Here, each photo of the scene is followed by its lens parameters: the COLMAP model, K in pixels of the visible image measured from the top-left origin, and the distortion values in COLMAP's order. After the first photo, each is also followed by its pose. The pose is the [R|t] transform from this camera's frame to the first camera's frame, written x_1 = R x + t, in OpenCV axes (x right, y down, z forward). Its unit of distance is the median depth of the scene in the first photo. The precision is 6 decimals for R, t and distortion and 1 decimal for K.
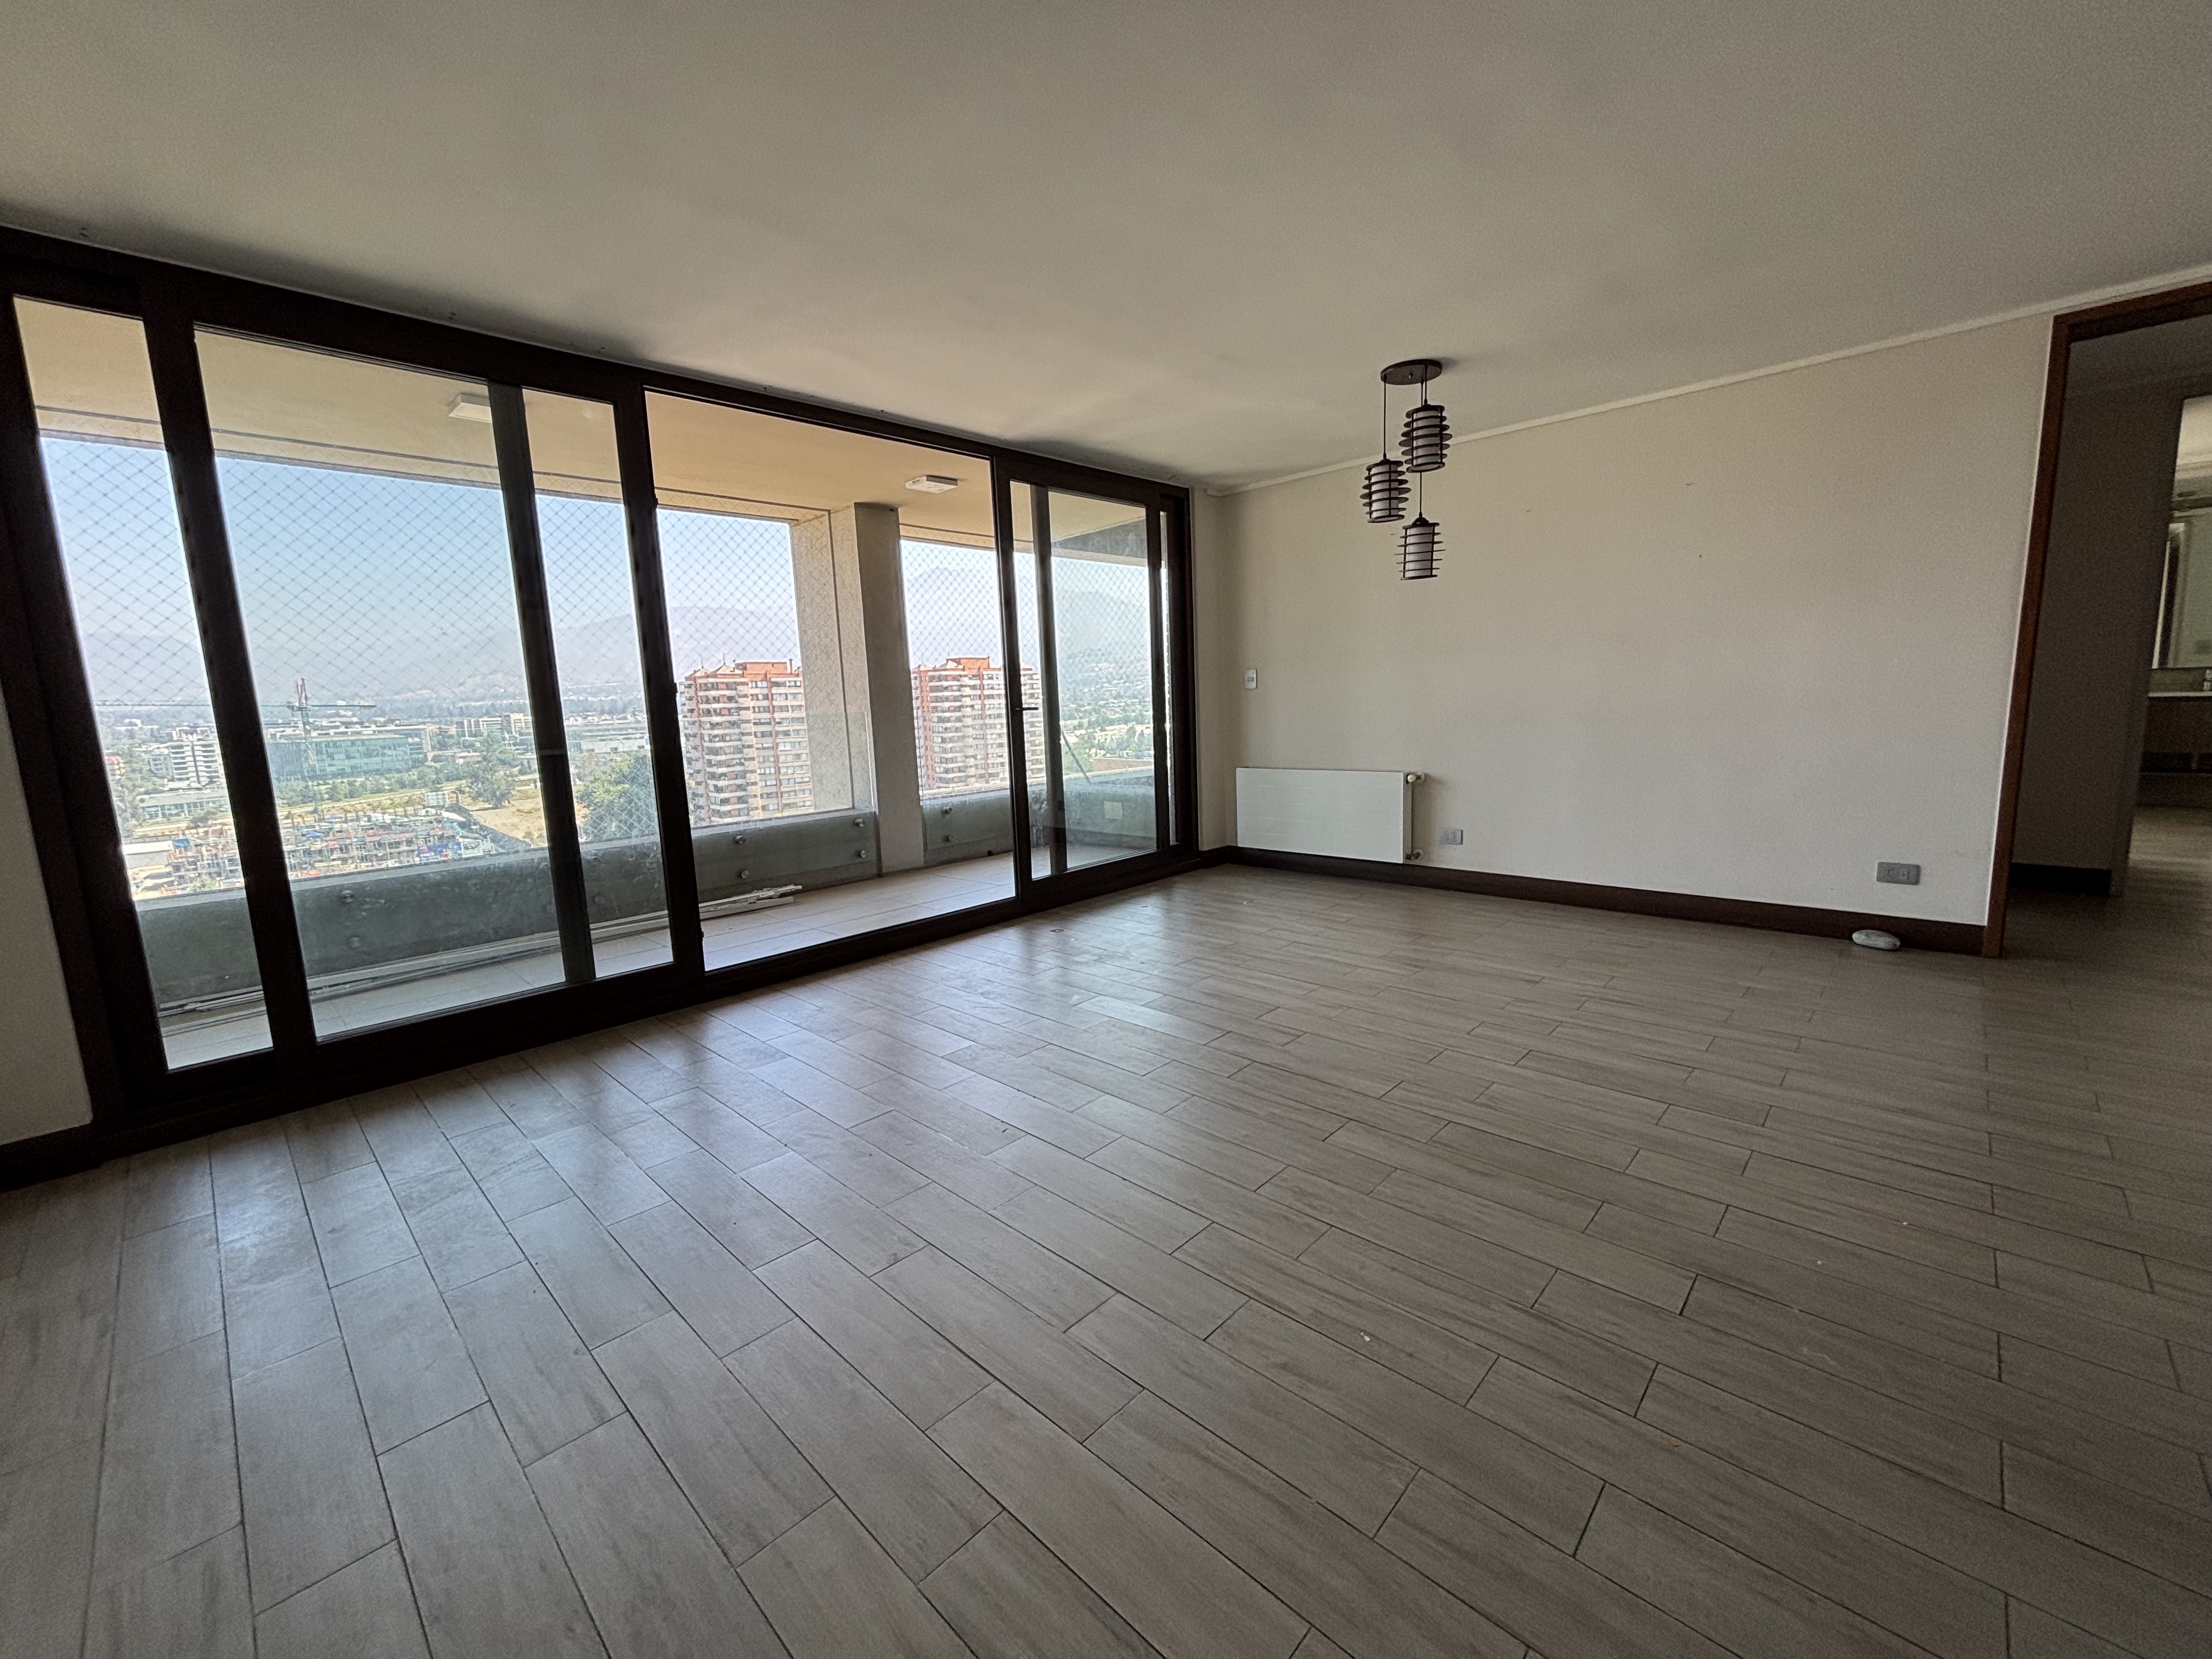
lens RADIAL K [[886.6, 0, 1091.3], [0, 886.6, 814.9], [0, 0, 1]] dist [0.001369, -0.000046]
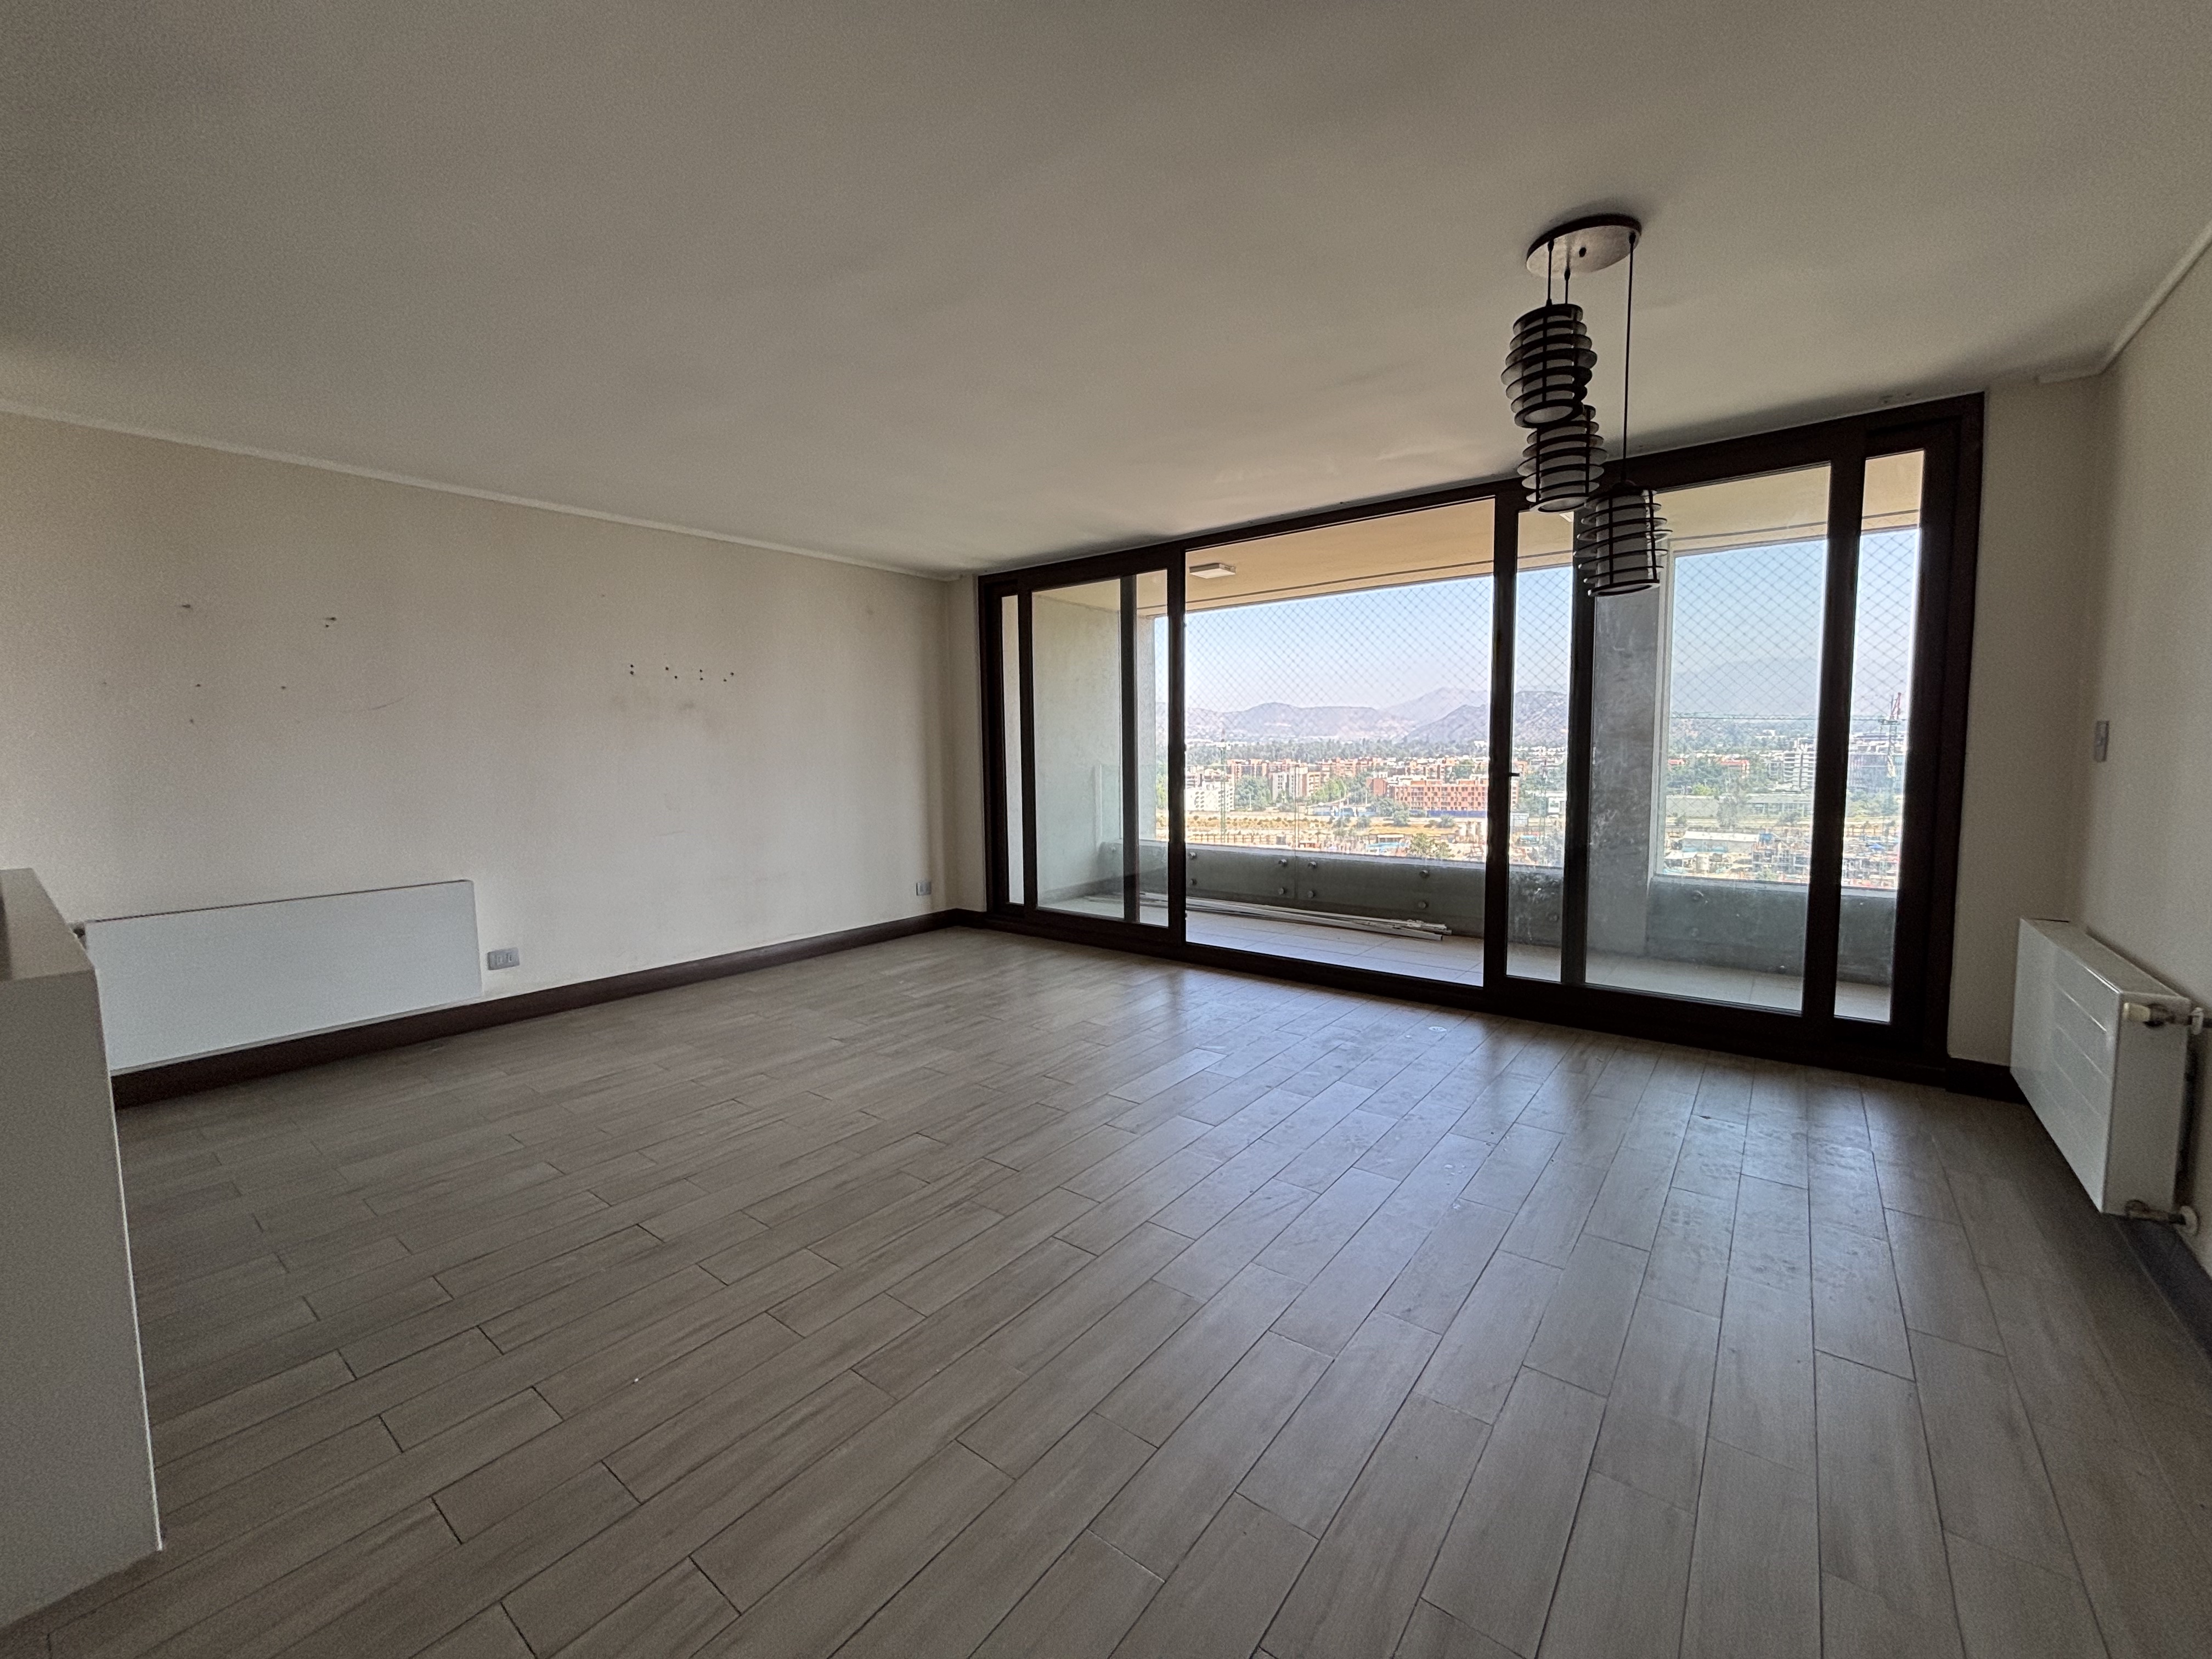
lens RADIAL K [[886.6, 0, 1120.3], [0, 886.6, 820.3], [0, 0, 1]] dist [0.001369, -0.000046]
pose [[0.120893, 0.117639, -0.985670, 0.971165], [-0.125750, 0.986769, 0.102347, -0.156109], [0.984668, 0.111575, 0.134086, 0.692596]]
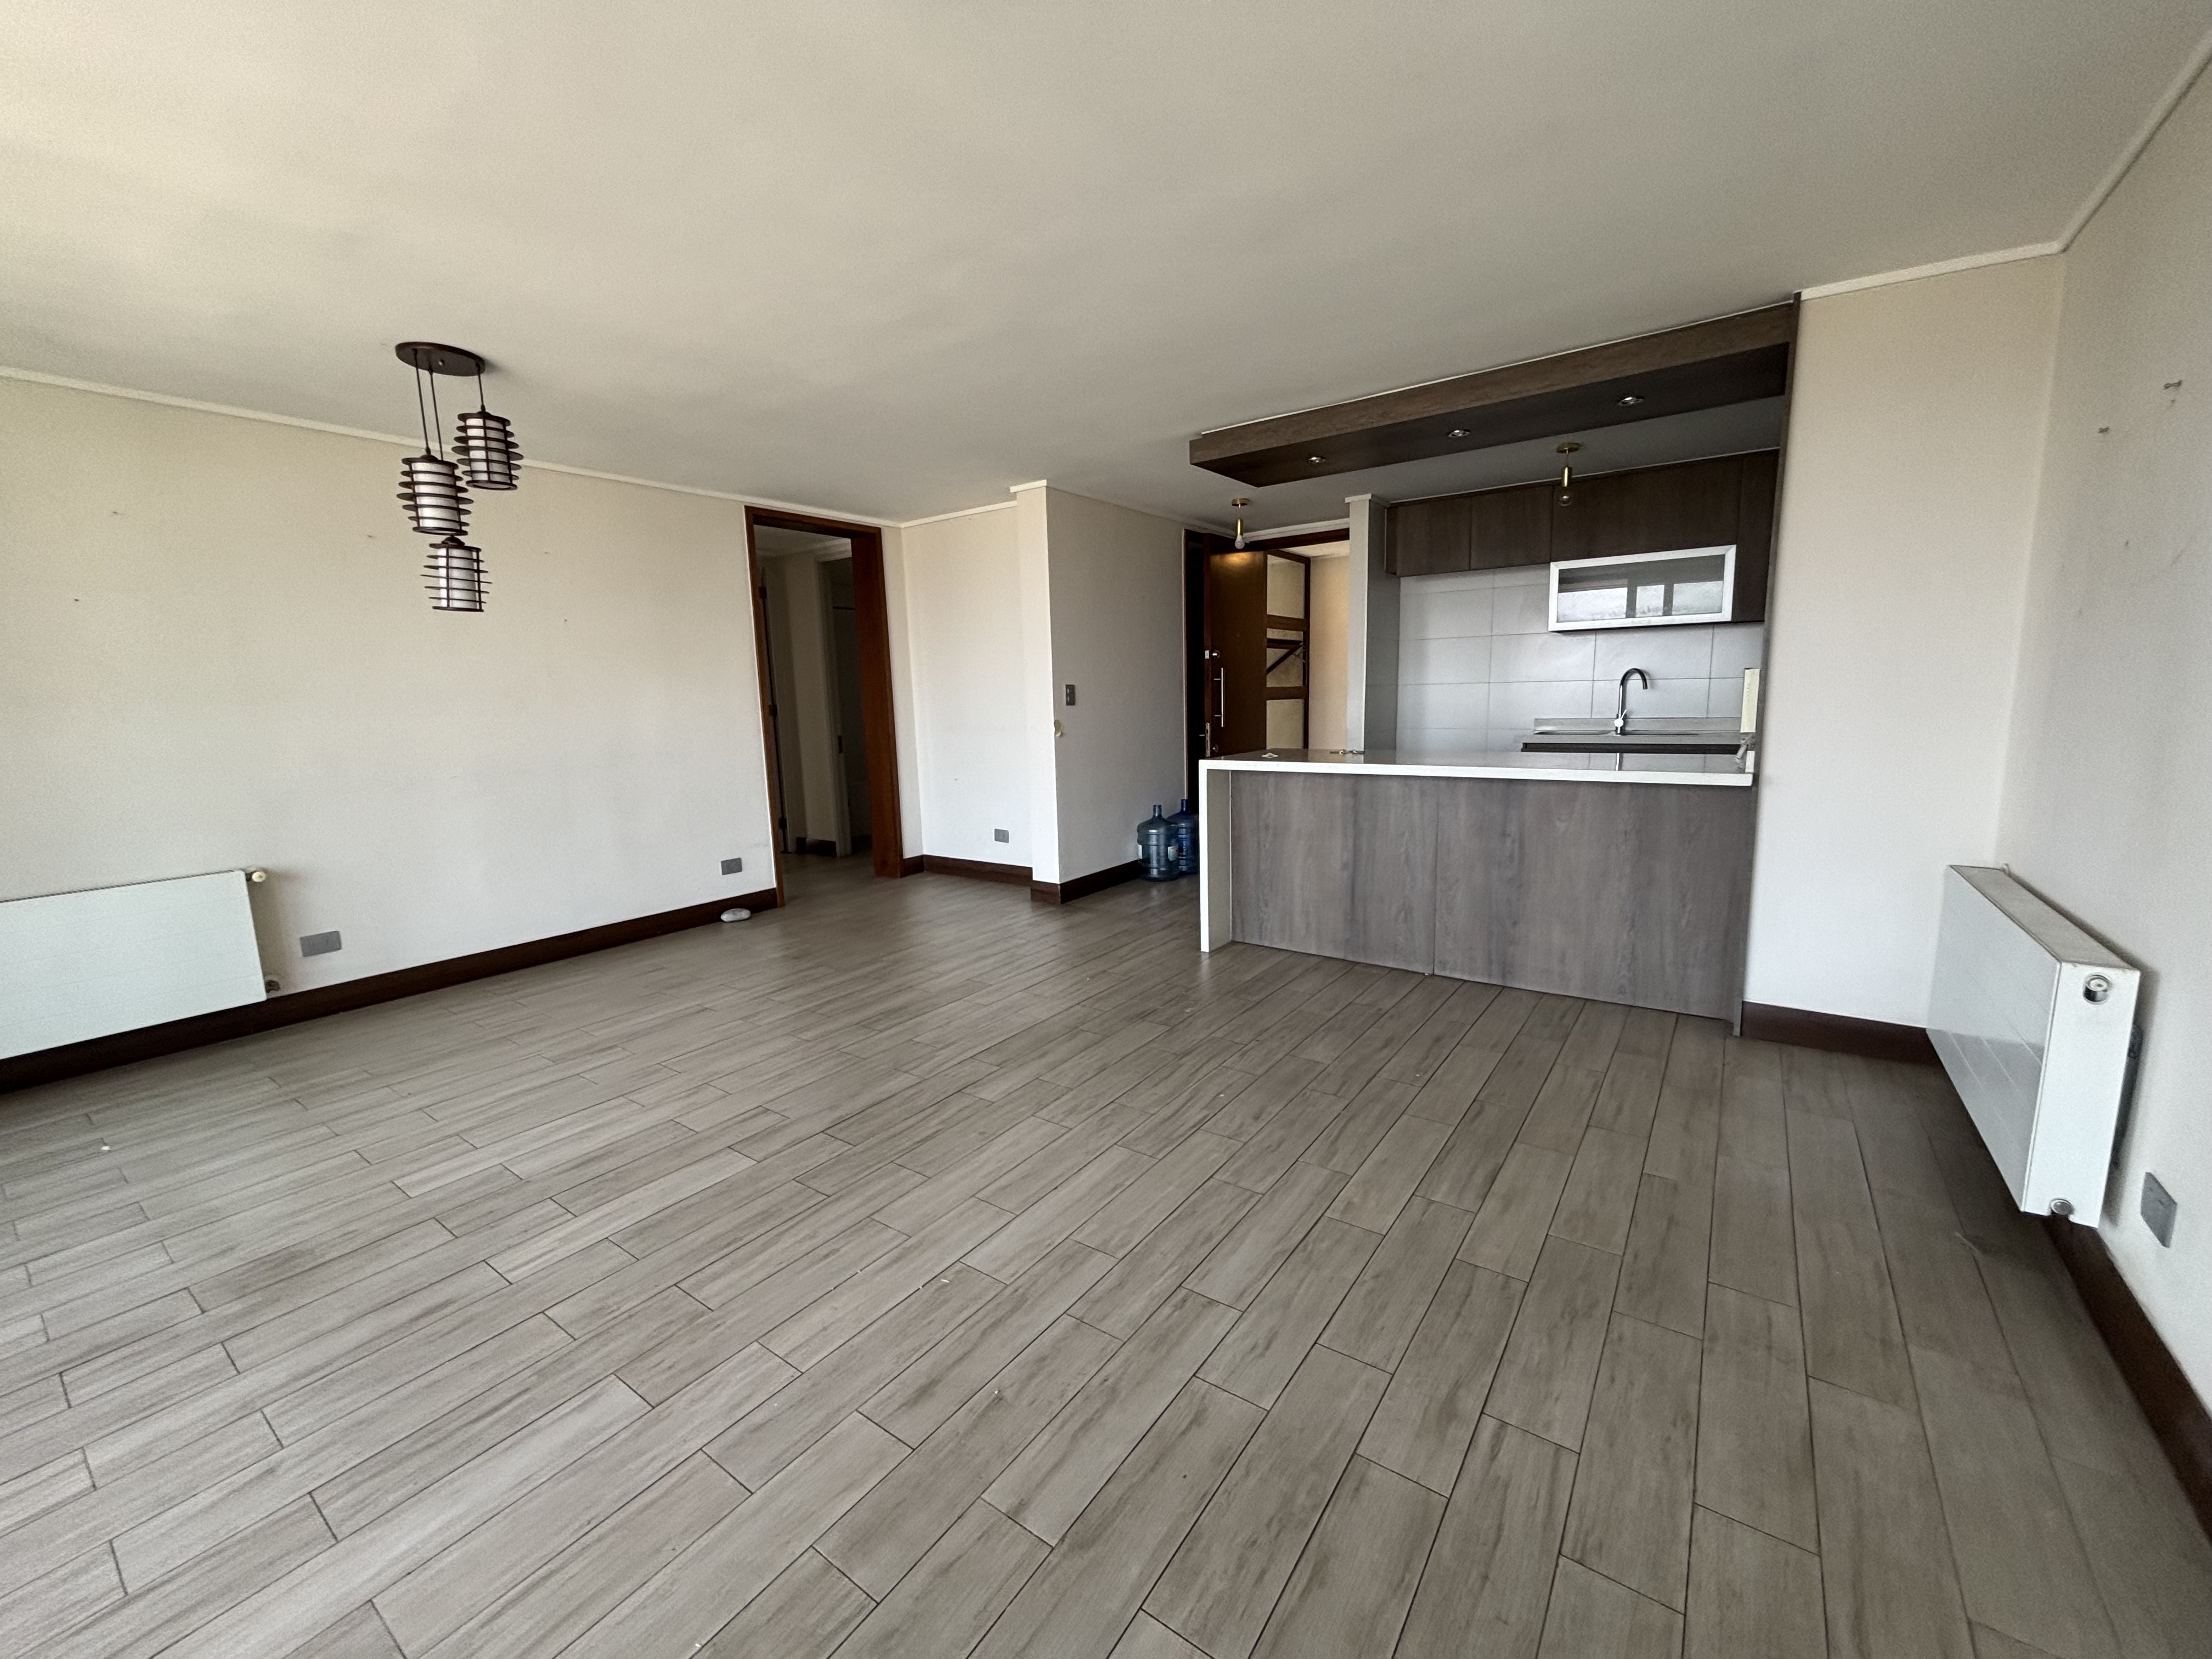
lens RADIAL K [[886.6, 0, 1111.1], [0, 886.6, 824.0], [0, 0, 1]] dist [0.001369, -0.000046]
pose [[-0.149651, -0.106354, 0.983002, -0.593127], [0.164763, 0.977615, 0.130854, -0.088900], [-0.974914, 0.181545, -0.128778, 0.604068]]
